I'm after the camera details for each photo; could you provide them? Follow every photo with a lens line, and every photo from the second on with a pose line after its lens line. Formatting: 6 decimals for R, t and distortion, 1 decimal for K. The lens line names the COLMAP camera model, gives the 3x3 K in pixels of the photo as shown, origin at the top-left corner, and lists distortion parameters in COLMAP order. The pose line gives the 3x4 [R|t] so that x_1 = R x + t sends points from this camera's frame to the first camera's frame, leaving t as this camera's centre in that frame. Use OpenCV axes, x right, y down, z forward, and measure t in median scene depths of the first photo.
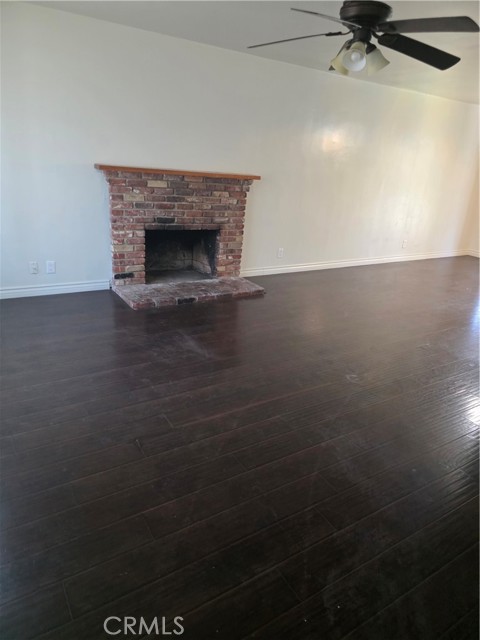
lens RADIAL K [[430.0, 0, 243.0], [0, 430.0, 319.0], [0, 0, 1]] dist [0.045571, -0.024139]
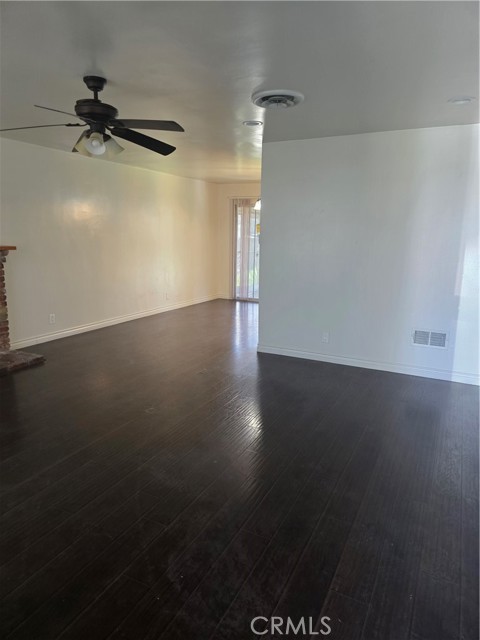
lens RADIAL K [[430.0, 0, 241.2], [0, 430.0, 317.6], [0, 0, 1]] dist [0.045571, -0.024139]
pose [[0.855731, -0.161013, 0.491732, -0.063581], [0.231220, 0.969179, -0.085029, 0.059760], [-0.462885, 0.186460, 0.866585, -0.134186]]
